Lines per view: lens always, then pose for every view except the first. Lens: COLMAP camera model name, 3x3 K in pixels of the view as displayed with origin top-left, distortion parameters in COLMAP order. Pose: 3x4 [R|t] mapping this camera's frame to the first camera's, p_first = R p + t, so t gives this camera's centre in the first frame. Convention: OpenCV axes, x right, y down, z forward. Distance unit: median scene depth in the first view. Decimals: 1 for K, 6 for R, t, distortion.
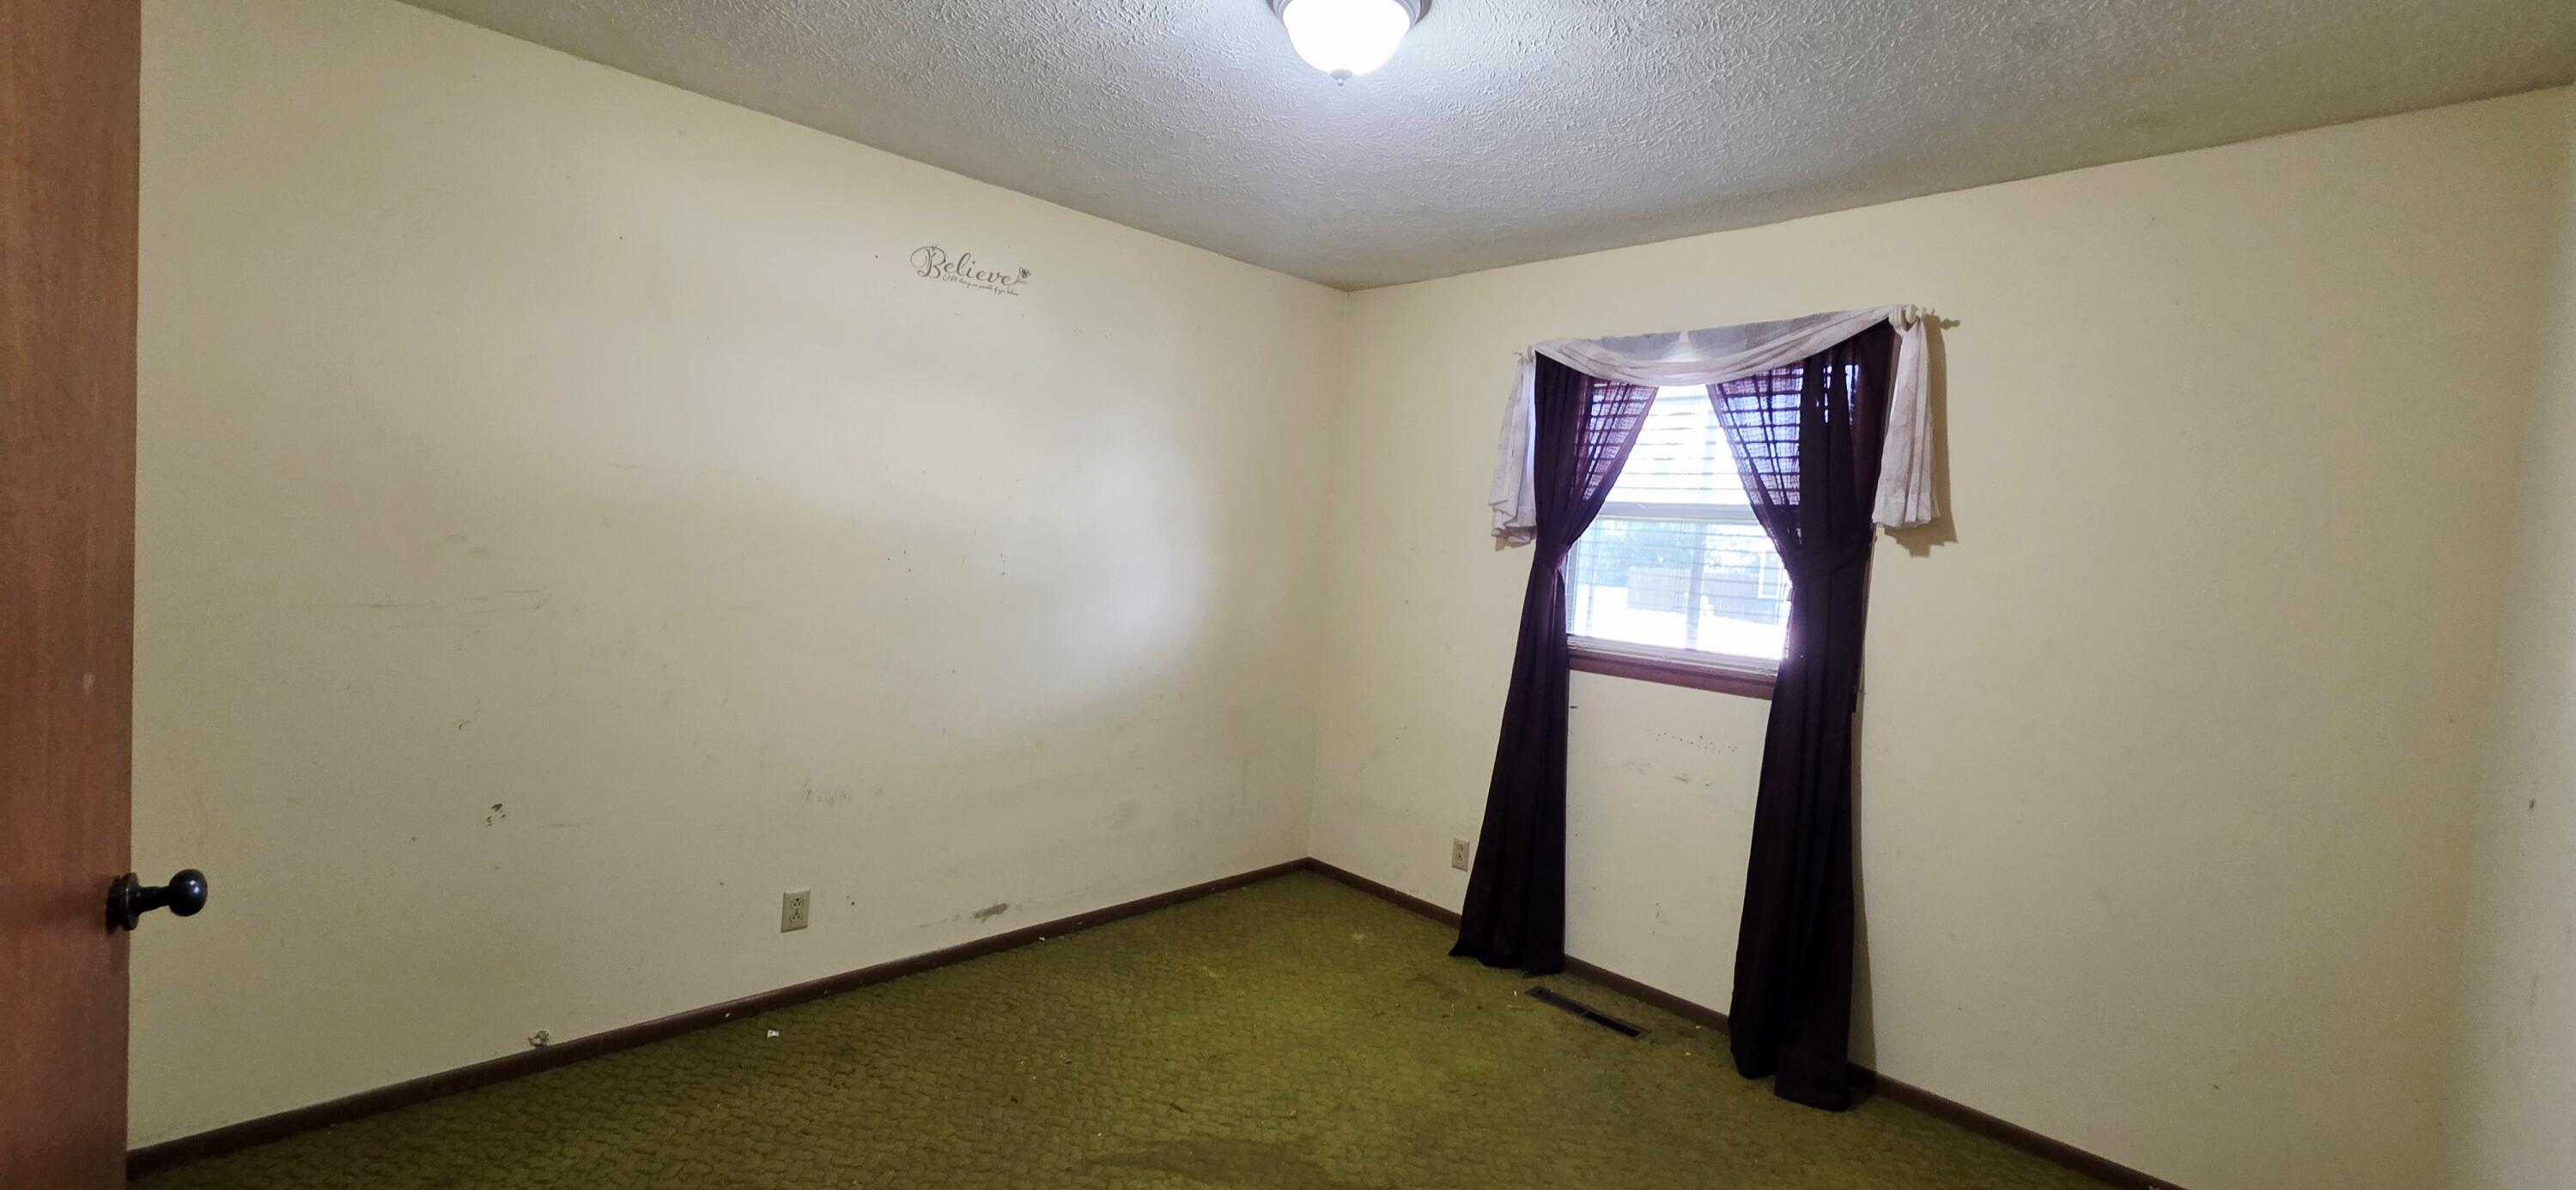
lens RADIAL K [[1022.9, 0, 1282.4], [0, 1022.9, 593.2], [0, 0, 1]] dist [0.000294, -0.000007]
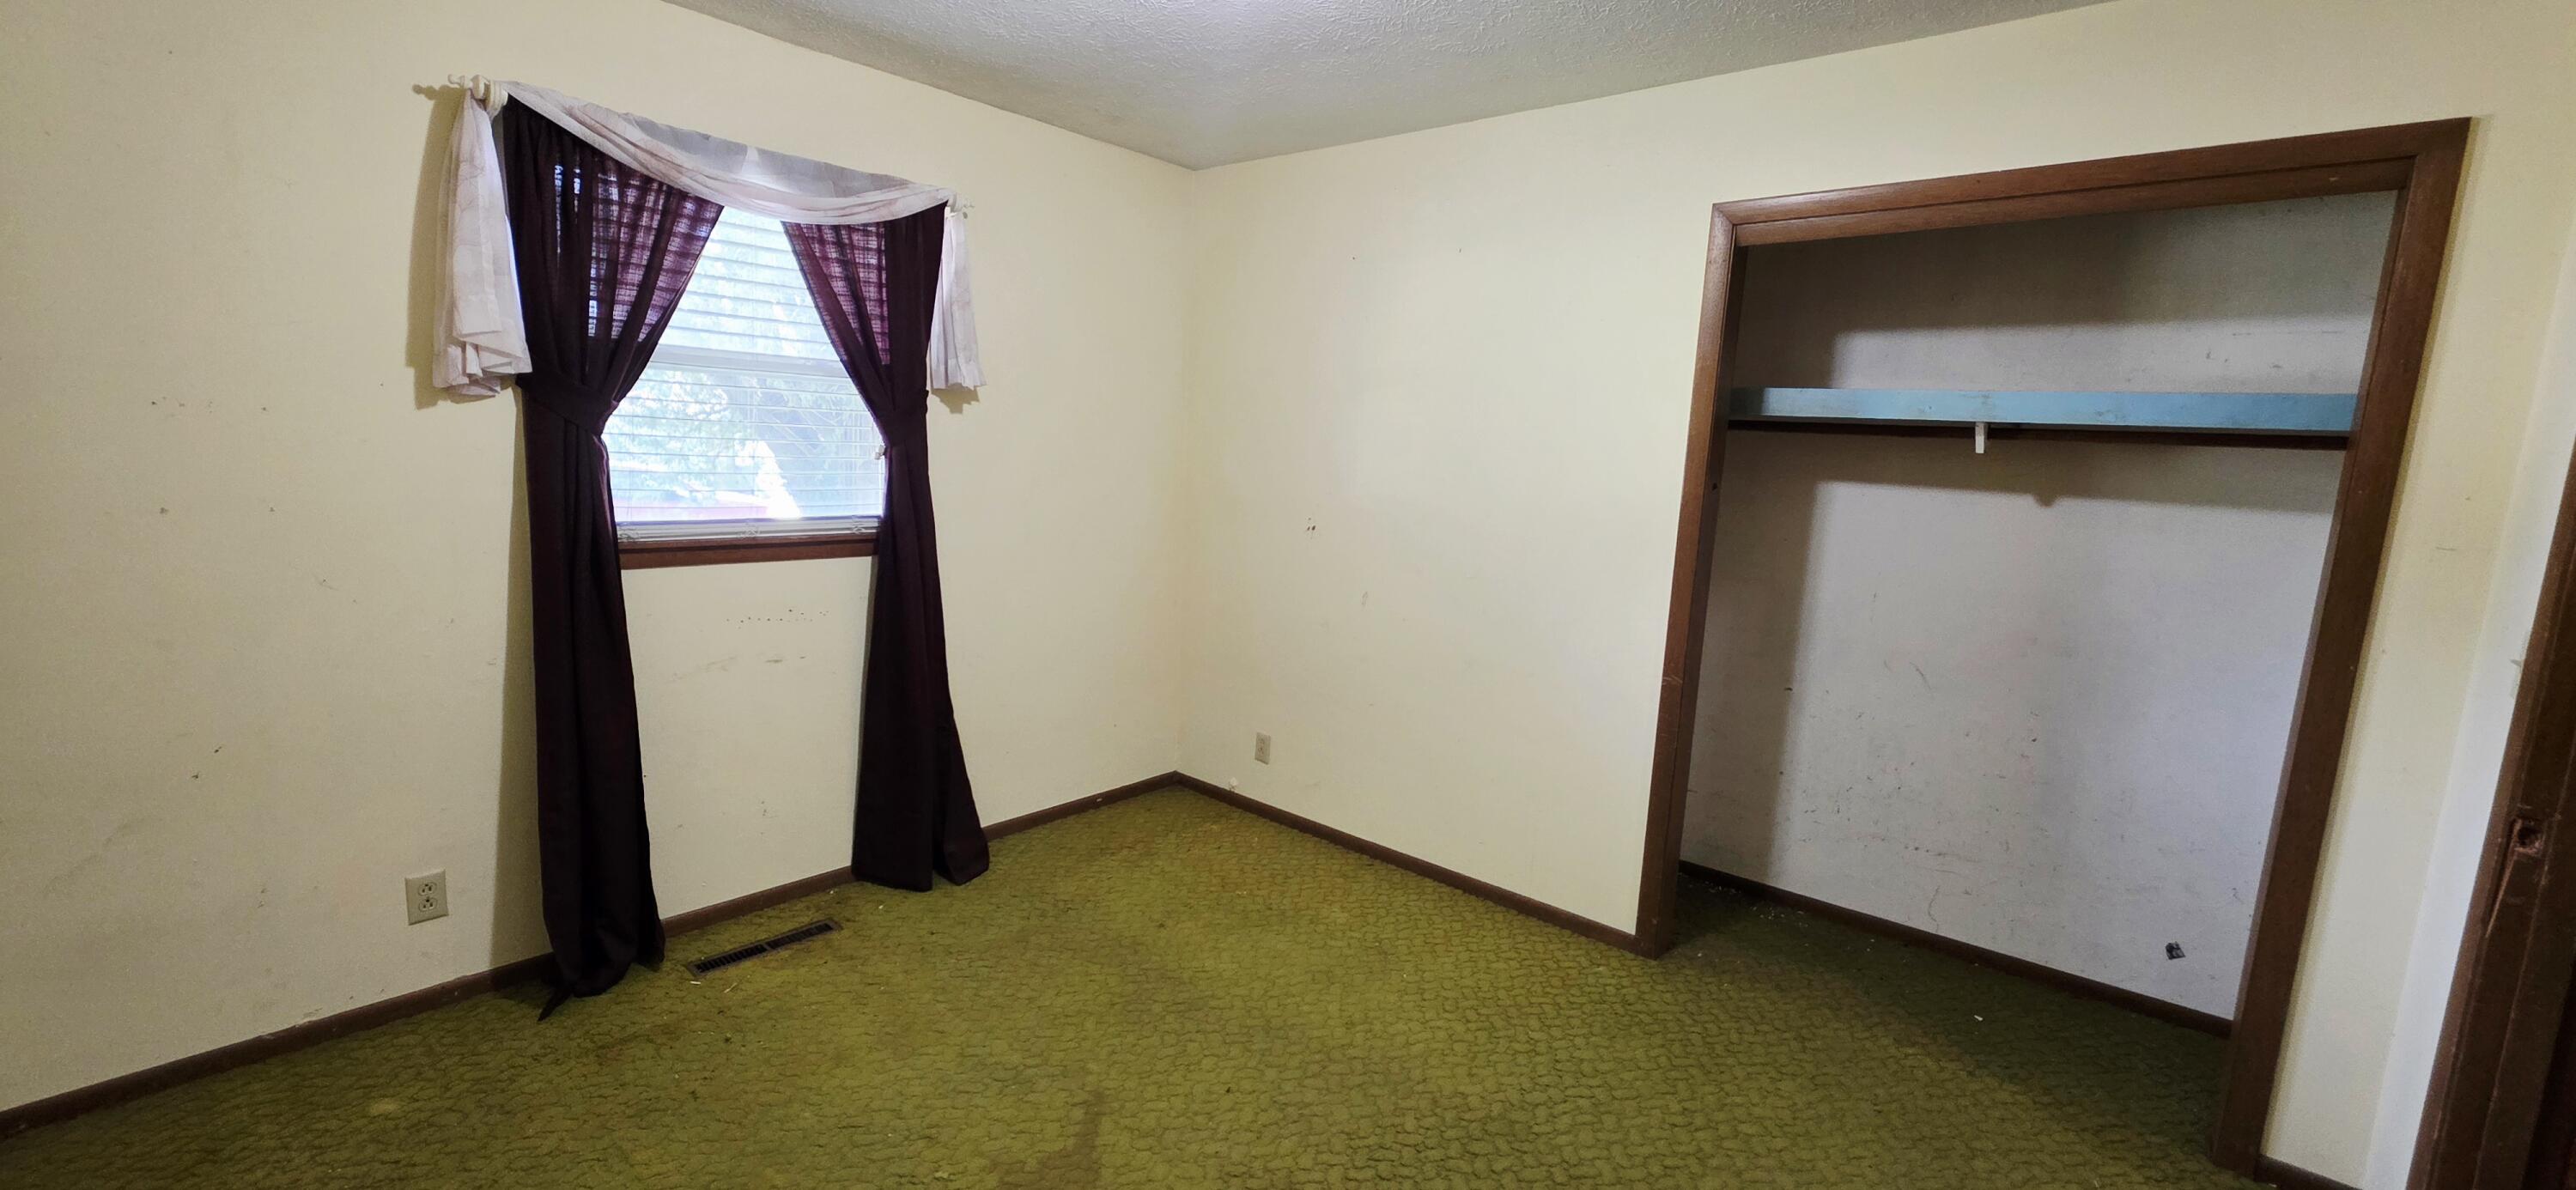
lens RADIAL K [[1022.9, 0, 1282.4], [0, 1022.9, 593.2], [0, 0, 1]] dist [0.000294, -0.000007]
pose [[-0.095868, -0.212988, 0.972340, -0.541489], [-0.000817, 0.976856, 0.213897, -0.075550], [-0.995394, 0.019712, -0.093823, 0.641296]]
